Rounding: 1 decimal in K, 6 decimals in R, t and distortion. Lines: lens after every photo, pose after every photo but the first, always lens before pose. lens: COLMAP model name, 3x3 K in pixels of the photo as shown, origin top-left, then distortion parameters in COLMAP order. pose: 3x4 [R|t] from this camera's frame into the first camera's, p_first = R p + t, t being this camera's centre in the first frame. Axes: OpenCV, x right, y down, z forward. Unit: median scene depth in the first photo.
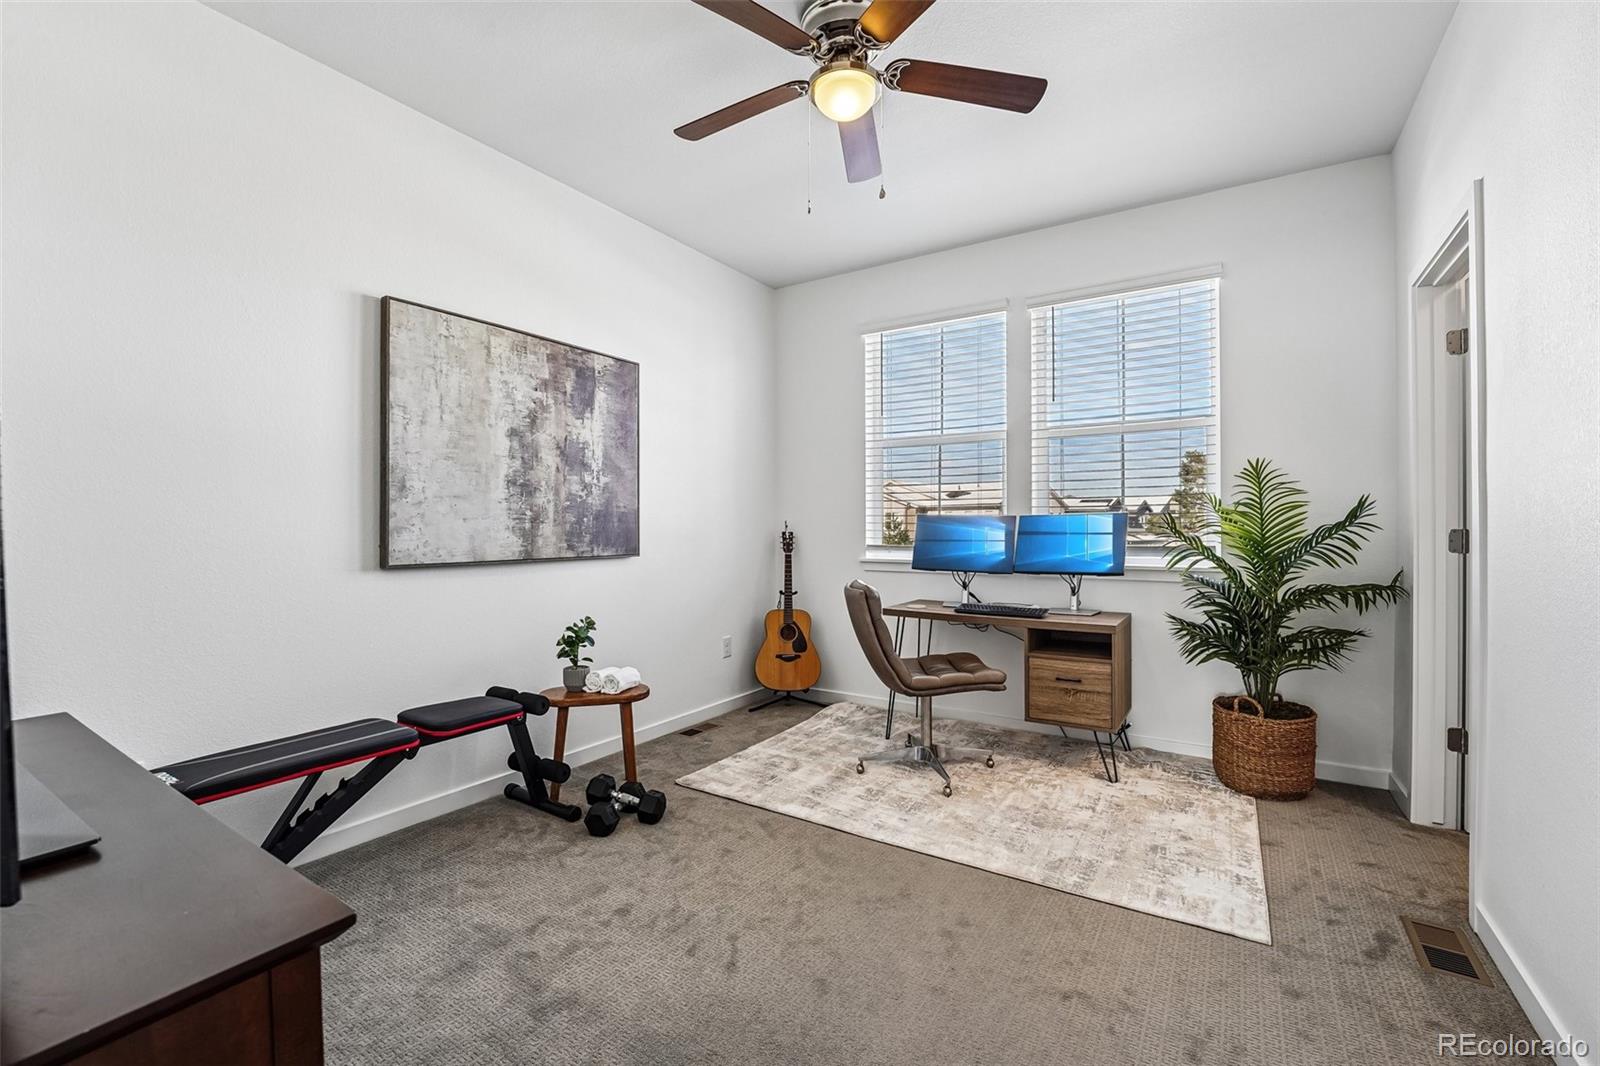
lens RADIAL K [[699.1, 0, 796.6], [0, 699.1, 530.1], [0, 0, 1]] dist [-0.025586, -0.001079]
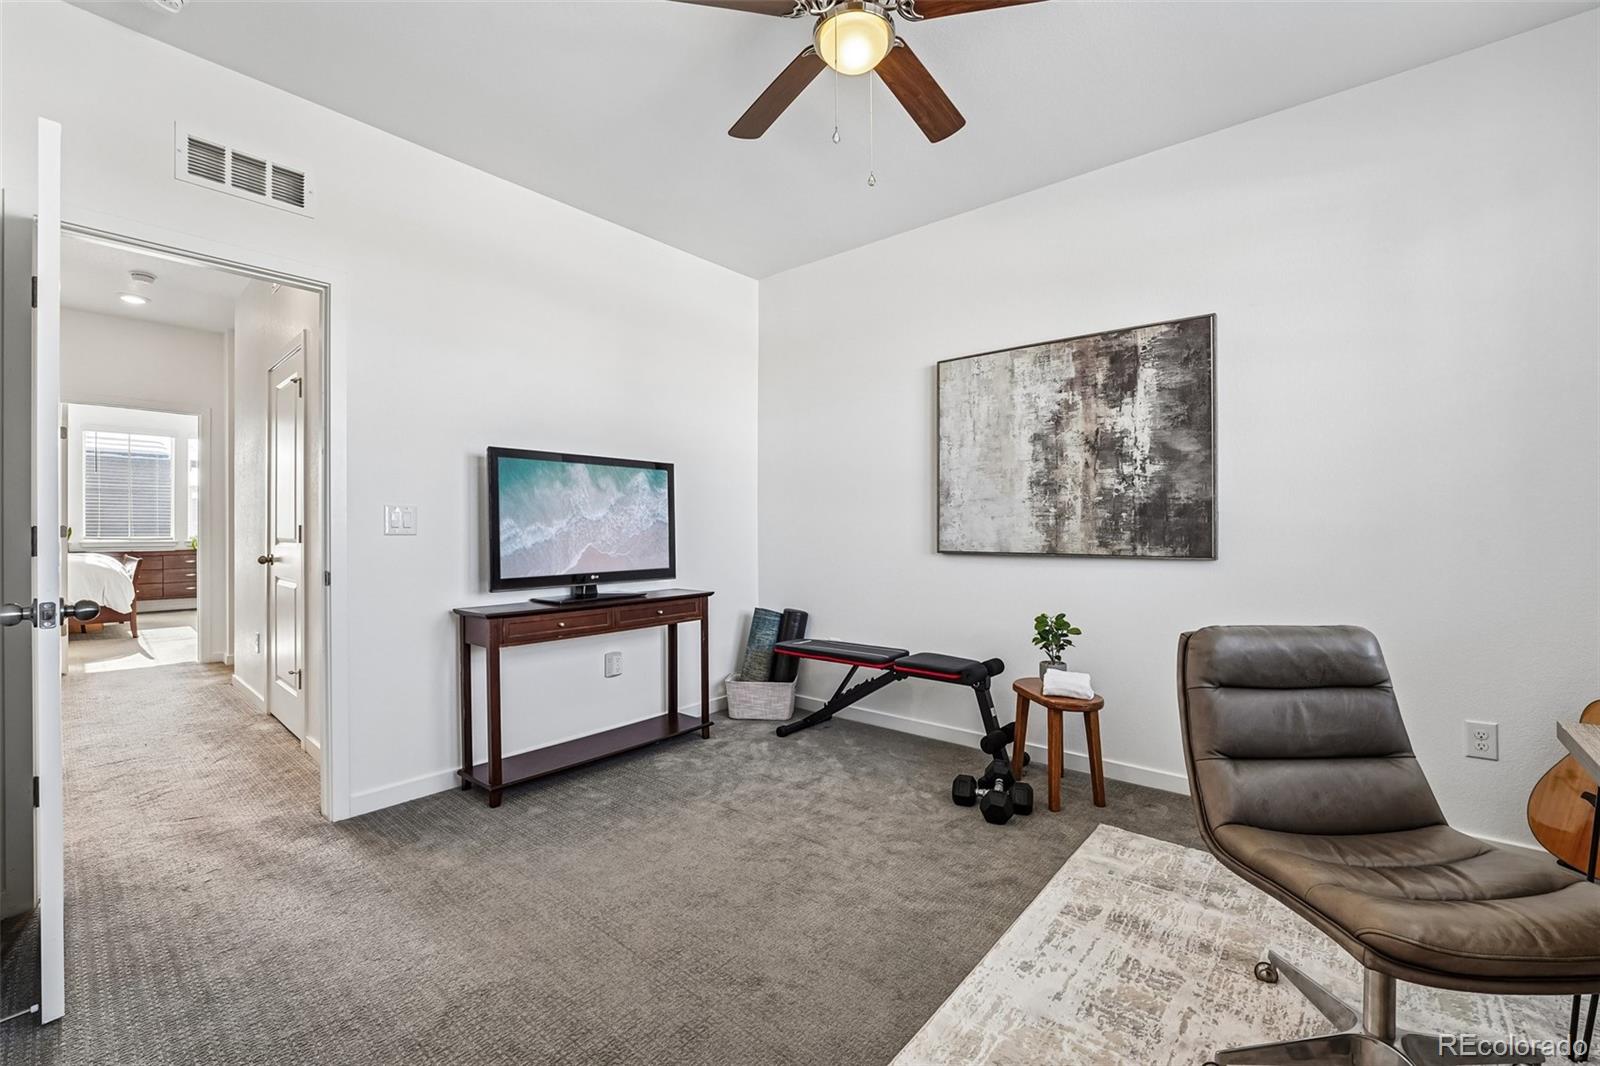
lens RADIAL K [[663.0, 0, 793.2], [0, 663.0, 529.2], [0, 0, 1]] dist [-0.029547, 0.003424]
pose [[-0.144045, 0.000444, -0.989571, 0.655671], [-0.005590, 0.999984, 0.001262, 0.005411], [0.989555, 0.005713, -0.144040, 0.738620]]
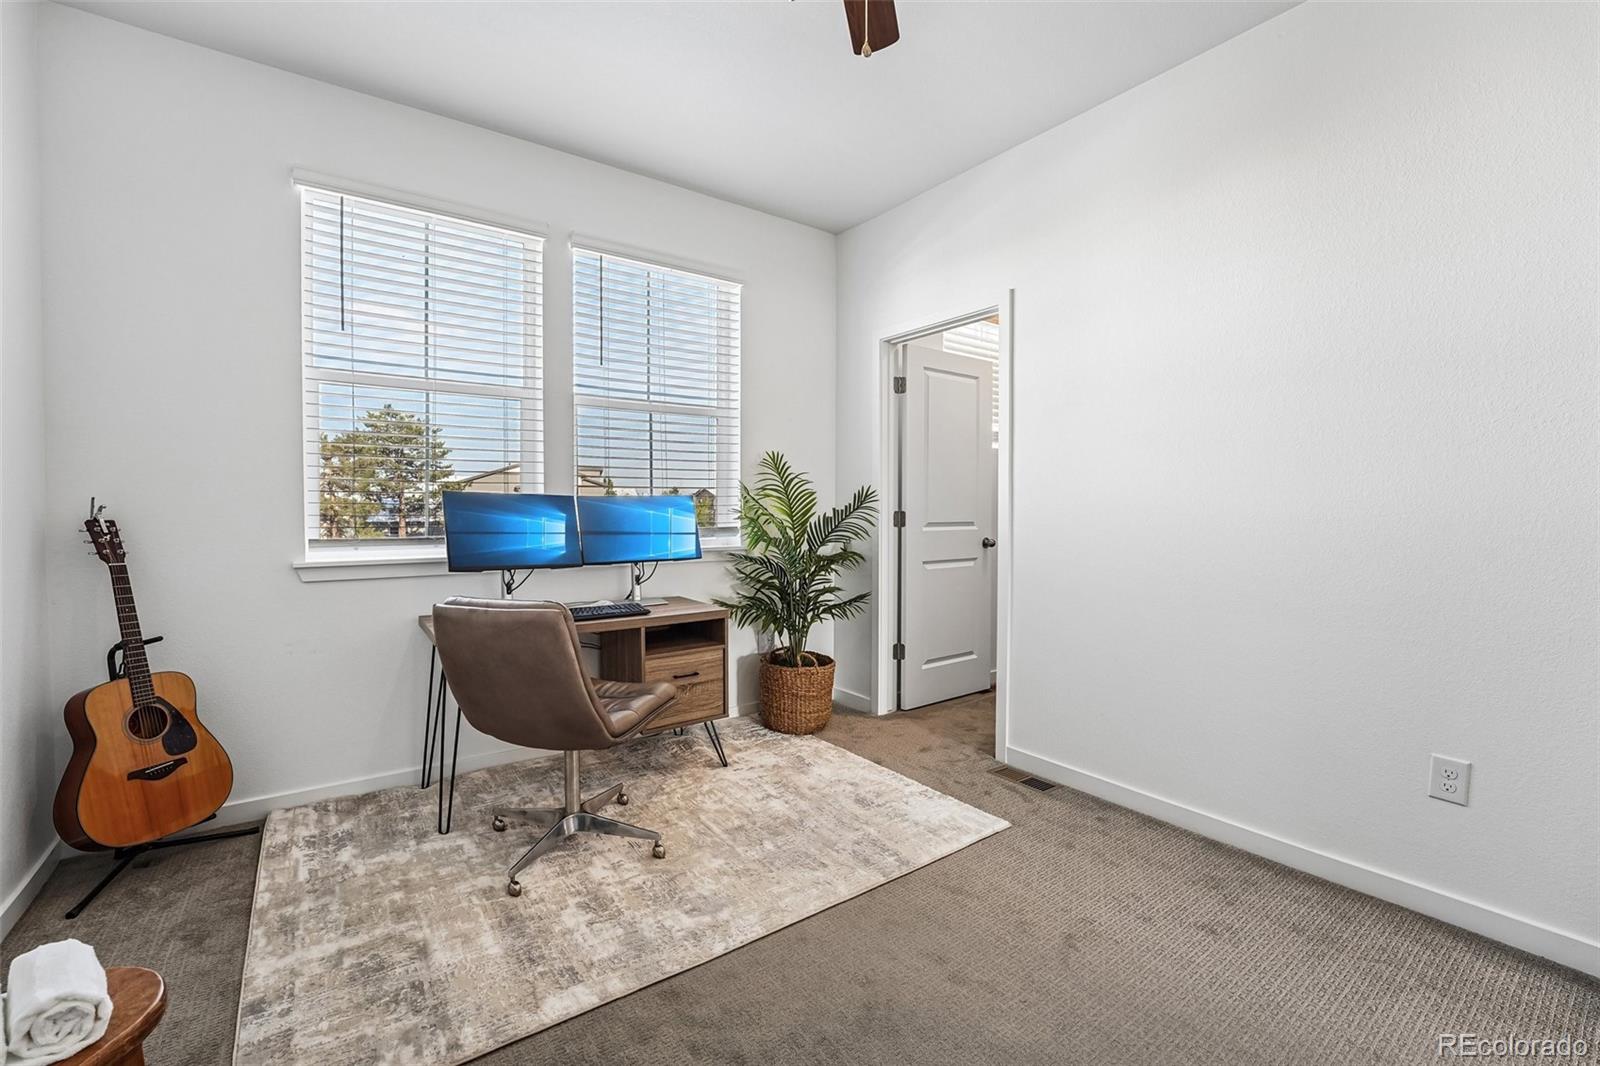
lens RADIAL K [[663.0, 0, 798.7], [0, 663.0, 528.3], [0, 0, 1]] dist [-0.029547, 0.003424]
pose [[0.355202, -0.027943, 0.934372, -0.381817], [0.001623, 0.999570, 0.029276, -0.005497], [-0.934788, -0.008883, 0.355095, 0.566295]]
